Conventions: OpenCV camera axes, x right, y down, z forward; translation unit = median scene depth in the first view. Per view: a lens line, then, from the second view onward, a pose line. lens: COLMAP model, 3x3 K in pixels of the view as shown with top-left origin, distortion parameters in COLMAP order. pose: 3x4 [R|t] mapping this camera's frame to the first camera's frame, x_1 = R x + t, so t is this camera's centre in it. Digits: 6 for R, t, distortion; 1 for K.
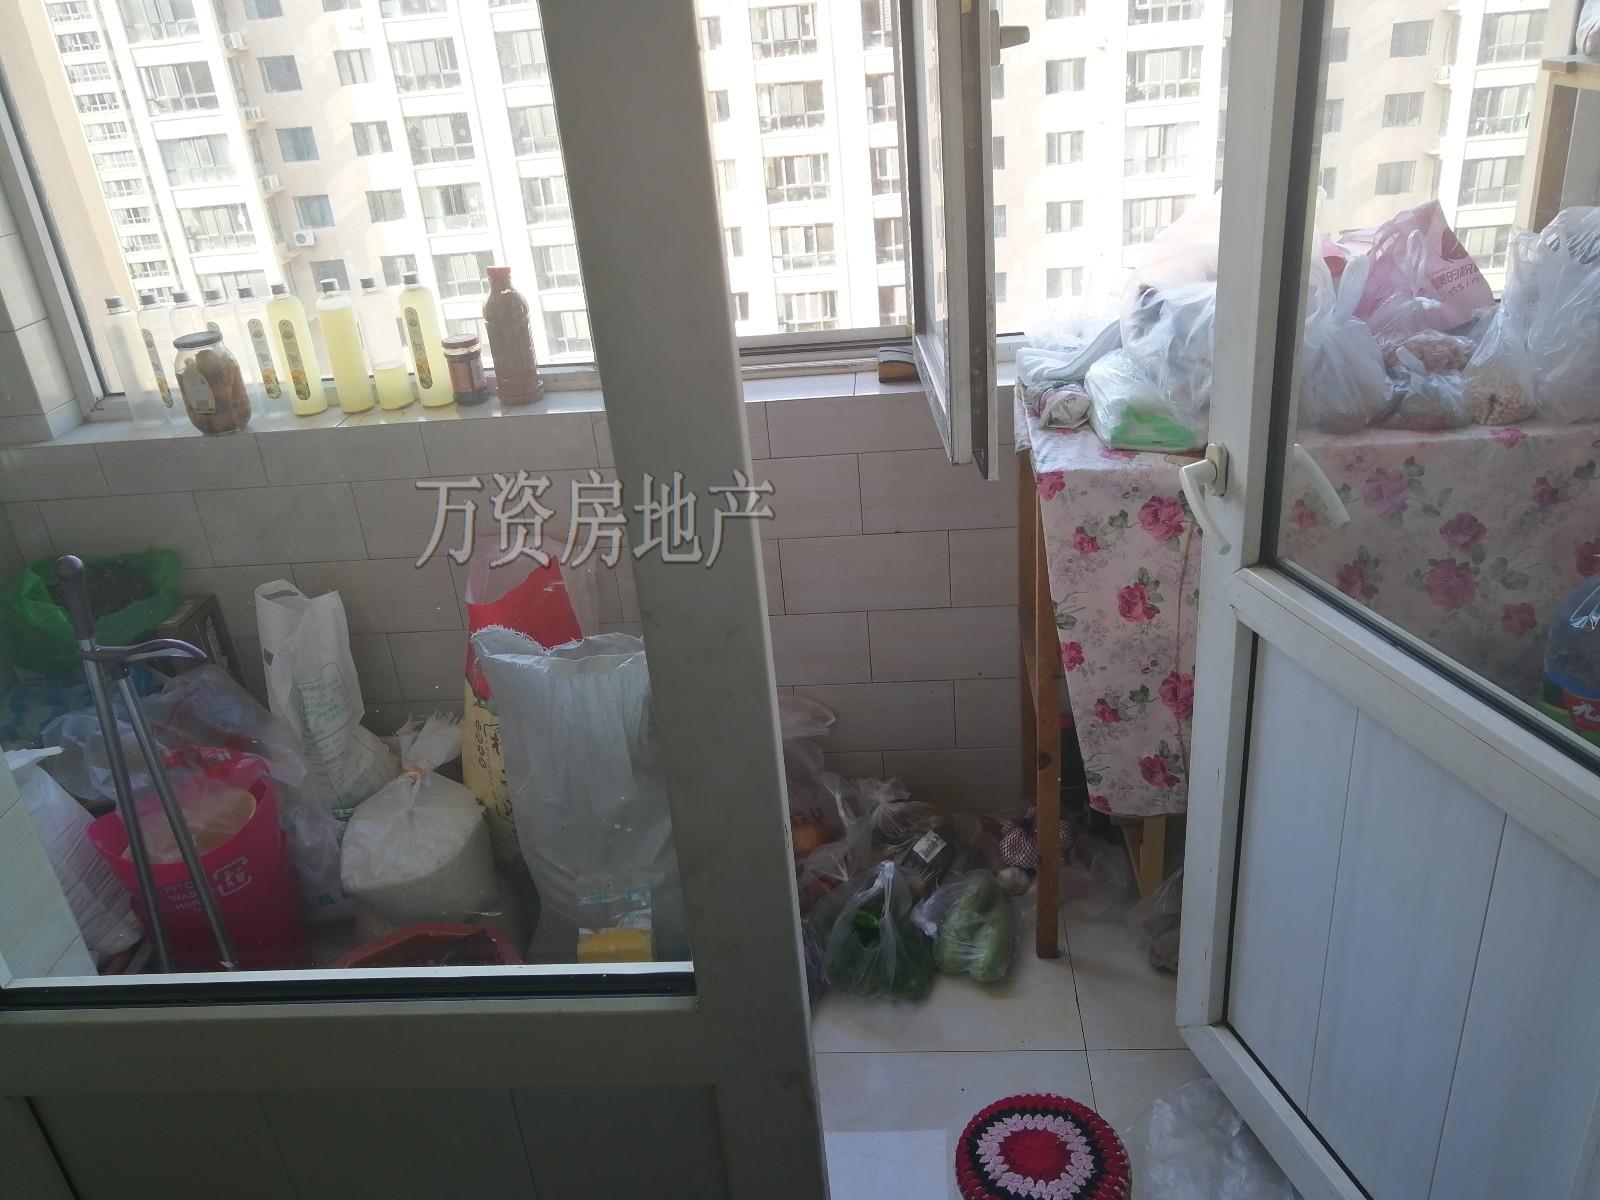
lens RADIAL K [[1251.7, 0, 797.0], [0, 1251.7, 601.1], [0, 0, 1]] dist [-0.002765, 0.000182]
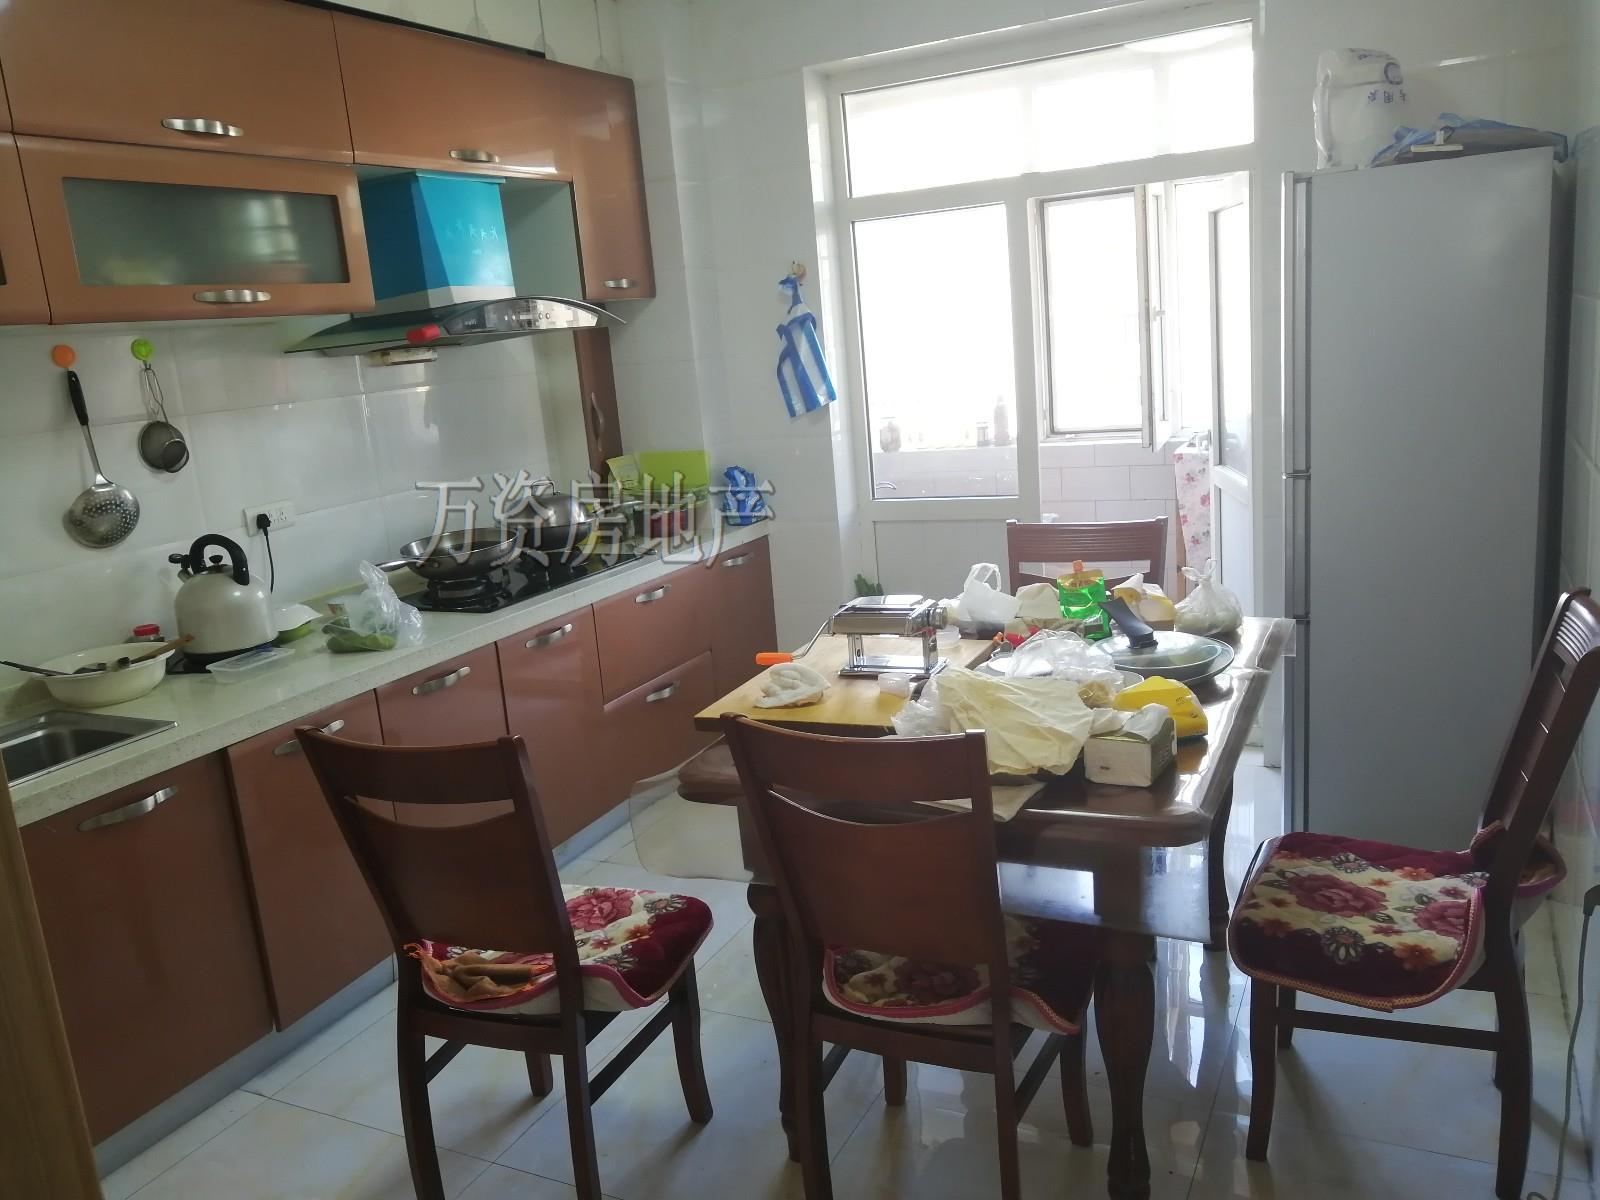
lens RADIAL K [[1251.7, 0, 801.6], [0, 1251.7, 599.9], [0, 0, 1]] dist [-0.002765, 0.000182]
pose [[0.926397, 0.089341, -0.365795, 0.475018], [-0.161594, 0.971770, -0.171903, 0.851157], [0.340111, 0.218361, 0.914682, -1.846531]]
